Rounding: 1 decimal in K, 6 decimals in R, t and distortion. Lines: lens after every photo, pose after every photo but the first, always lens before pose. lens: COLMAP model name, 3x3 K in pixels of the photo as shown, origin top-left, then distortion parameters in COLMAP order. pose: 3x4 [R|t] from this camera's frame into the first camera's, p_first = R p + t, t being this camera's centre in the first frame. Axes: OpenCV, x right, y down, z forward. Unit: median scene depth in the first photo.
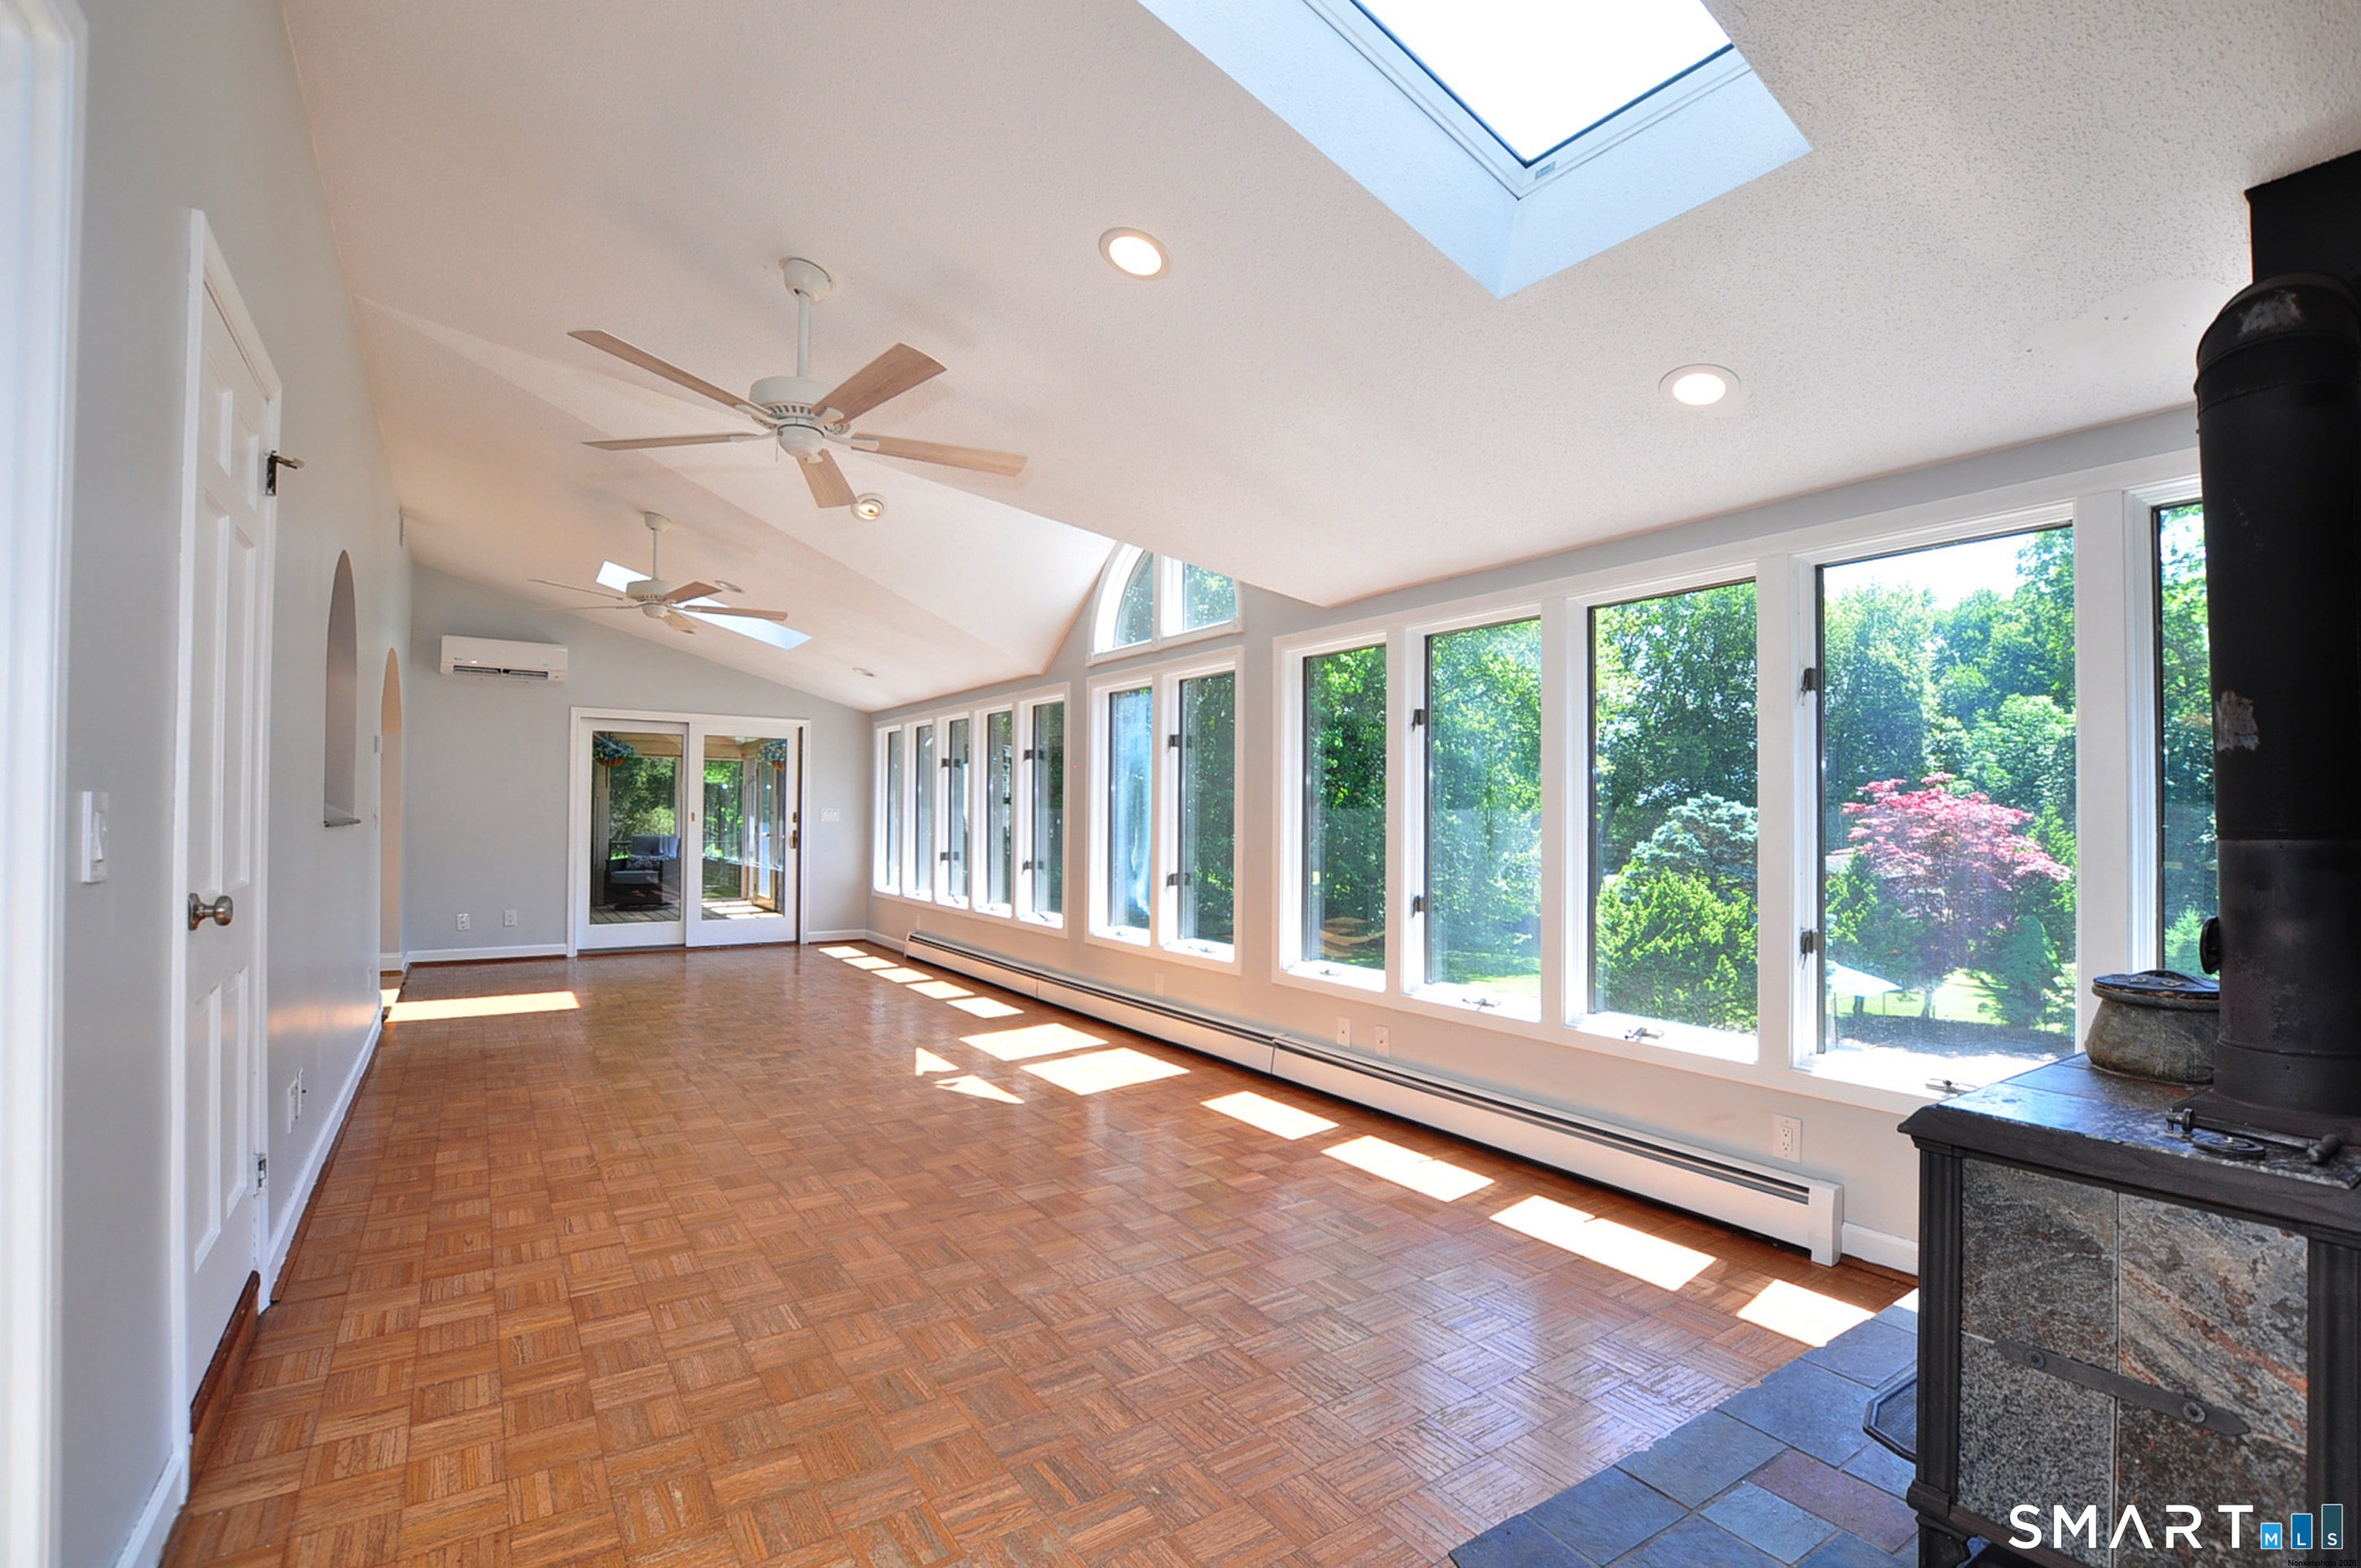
lens RADIAL K [[1064.3, 0, 1204.1], [0, 1064.3, 800.7], [0, 0, 1]] dist [-0.028200, 0.000397]
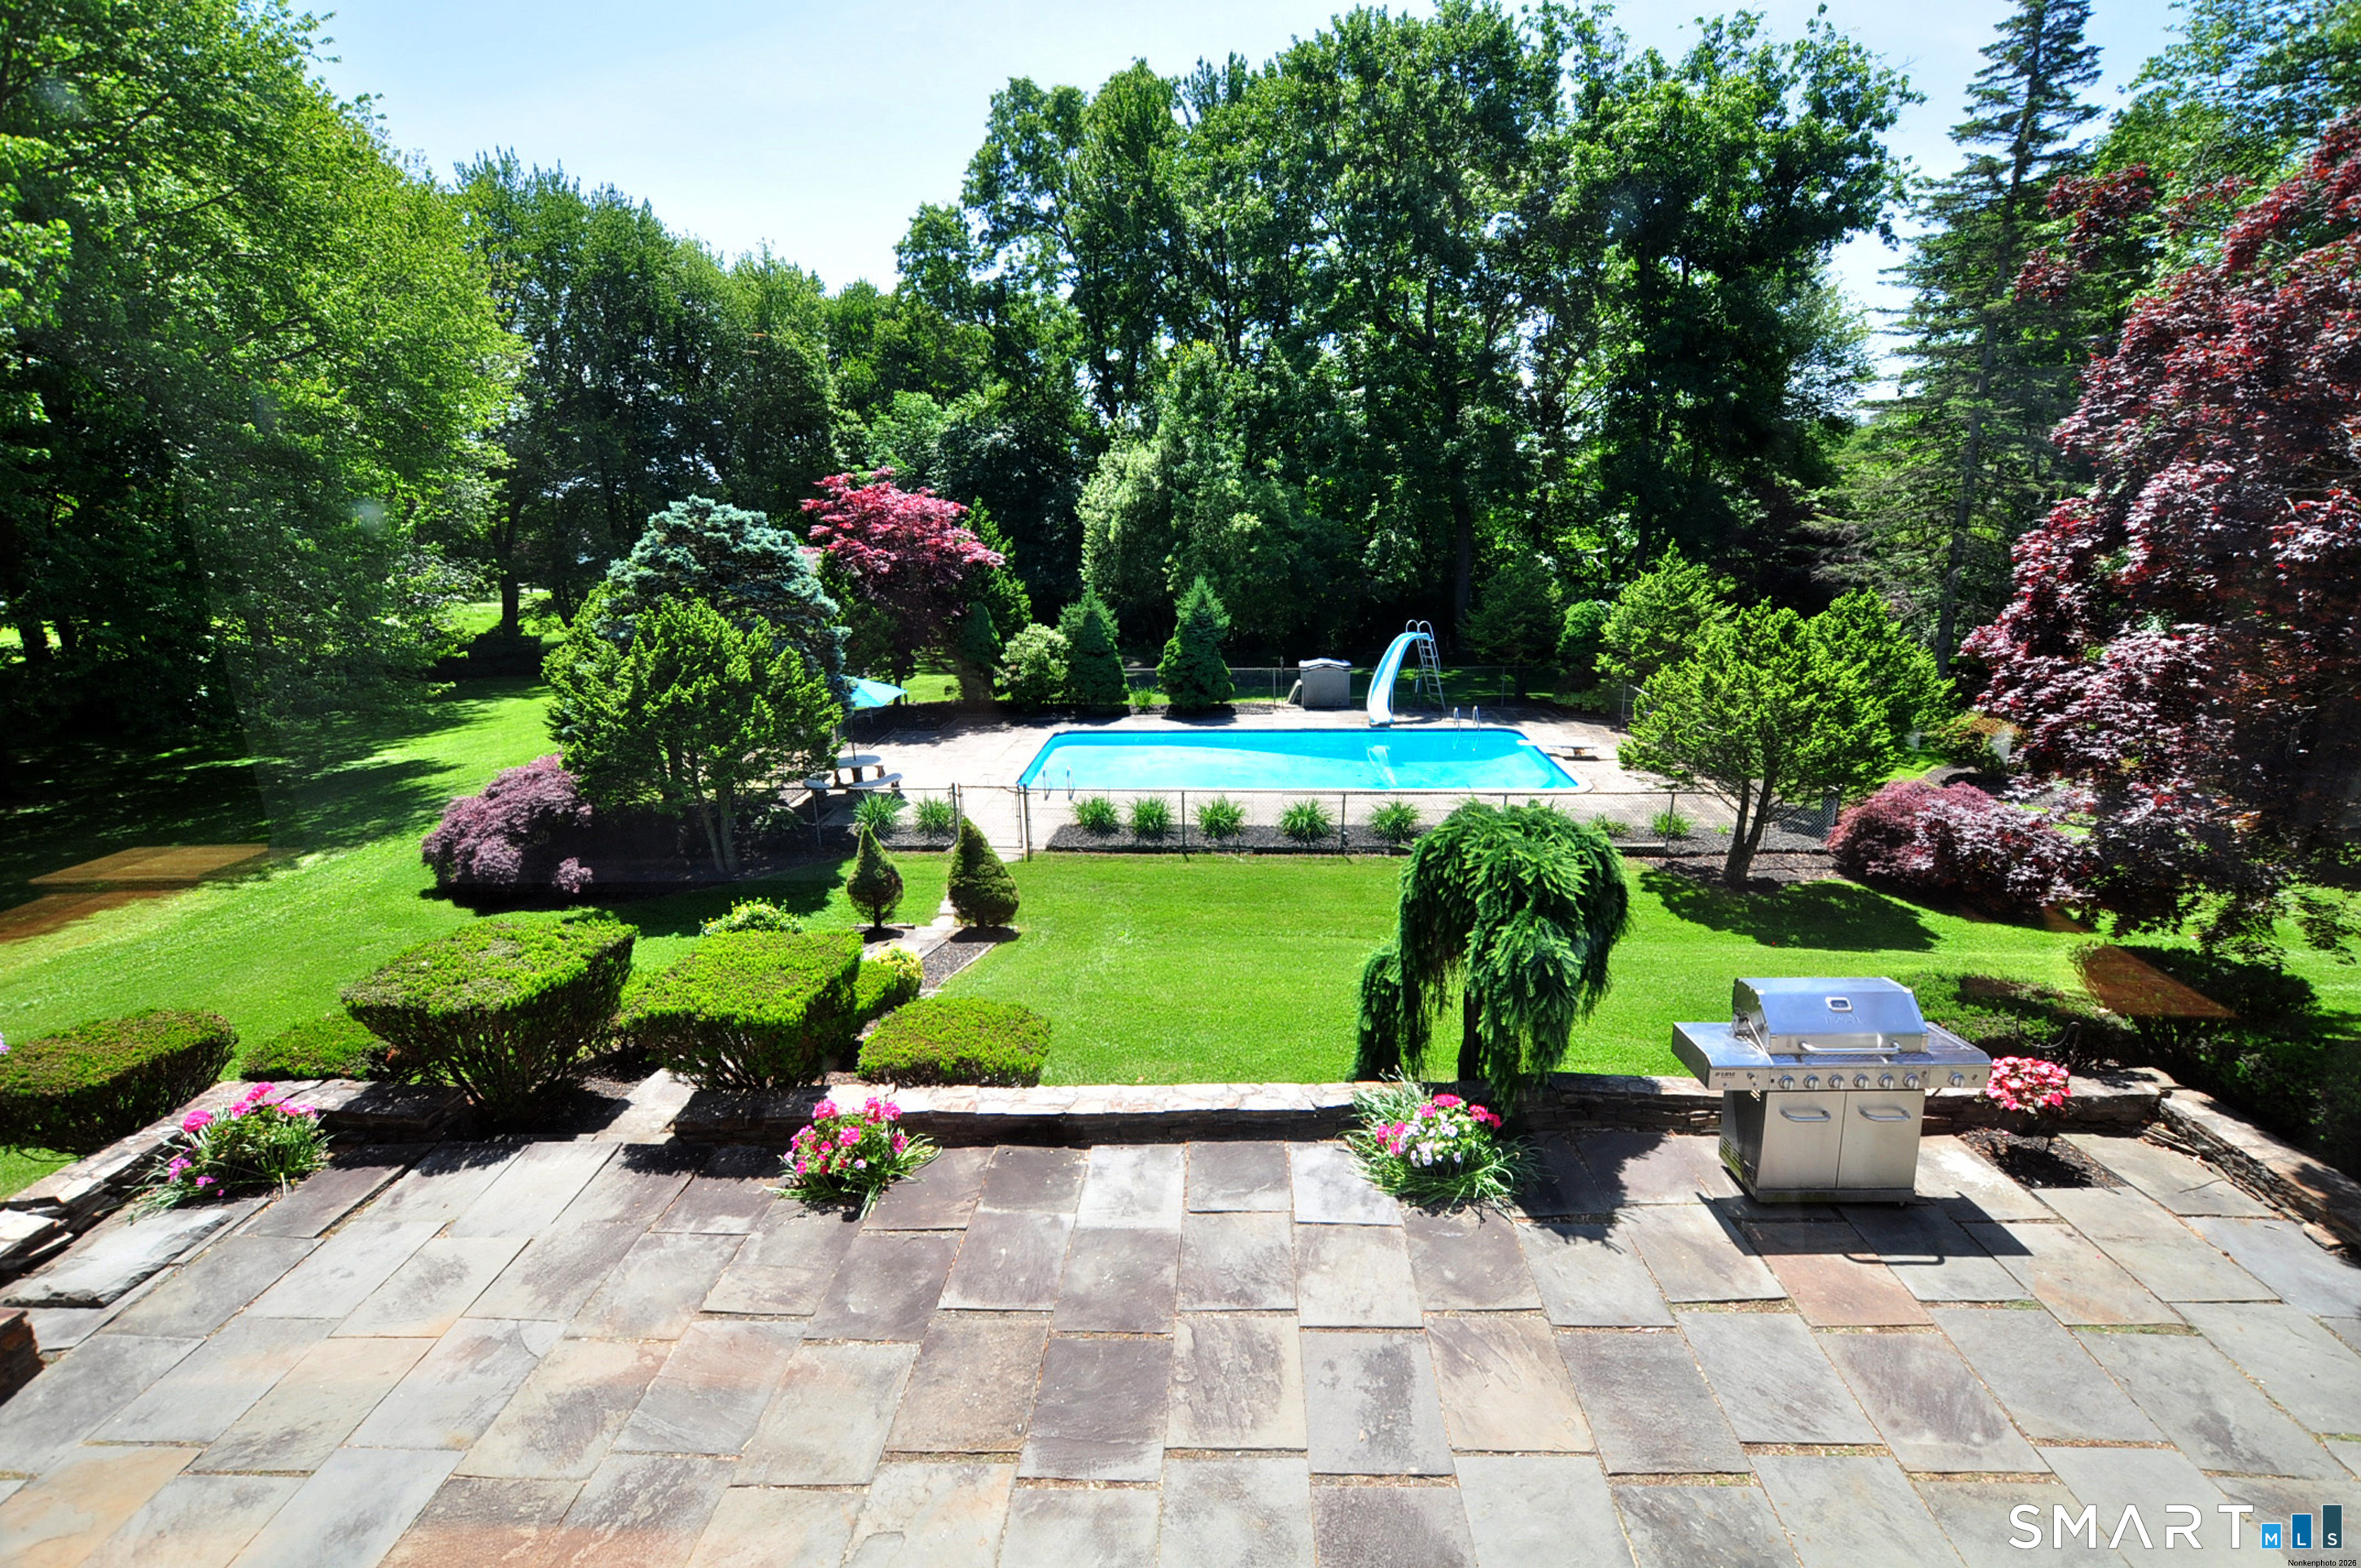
lens RADIAL K [[1026.8, 0, 1192.1], [0, 1026.8, 794.6], [0, 0, 1]] dist [-0.023770, 0.000129]
pose [[0.578787, -0.244775, 0.777876, 0.025689], [0.012715, 0.956481, 0.291517, -0.008013], [-0.815380, -0.158835, 0.556711, 0.173812]]
